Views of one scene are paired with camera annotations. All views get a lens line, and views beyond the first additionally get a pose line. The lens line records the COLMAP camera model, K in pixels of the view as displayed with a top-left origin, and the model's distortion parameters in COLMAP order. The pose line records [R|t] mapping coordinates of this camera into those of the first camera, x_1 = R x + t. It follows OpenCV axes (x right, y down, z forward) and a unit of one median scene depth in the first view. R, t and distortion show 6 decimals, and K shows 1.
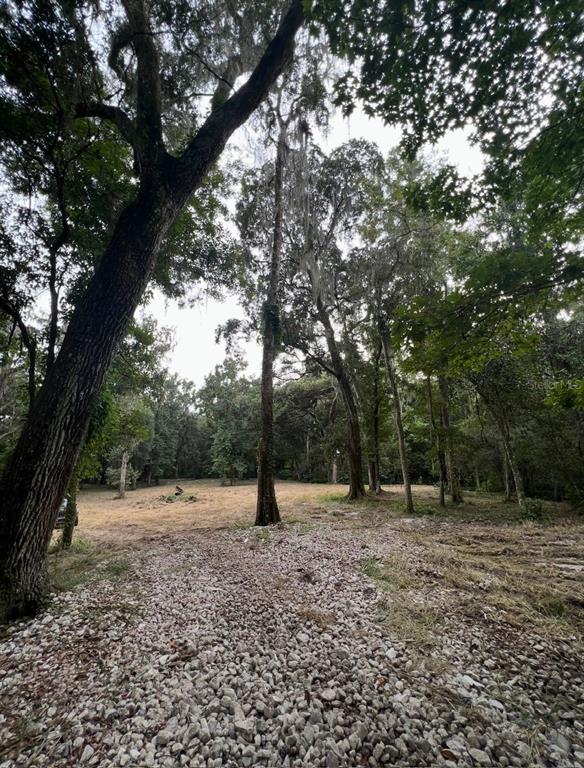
lens RADIAL K [[310.6, 0, 292.0], [0, 310.6, 384.0], [0, 0, 1]] dist [0.000964, 0.000011]
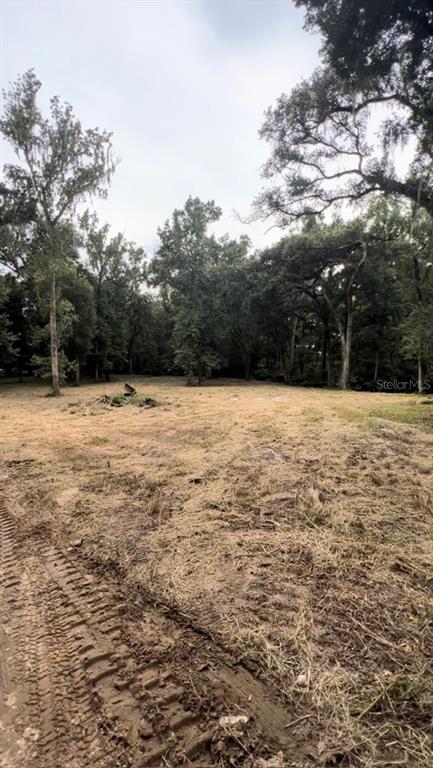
lens RADIAL K [[319.7, 0, 216.5], [0, 319.7, 384.0], [0, 0, 1]] dist [-0.000396, 0.000073]
pose [[0.994996, 0.040910, -0.091160, -0.078029], [-0.011280, 0.952497, 0.304339, 0.081090], [0.099280, -0.301788, 0.948192, 0.250238]]
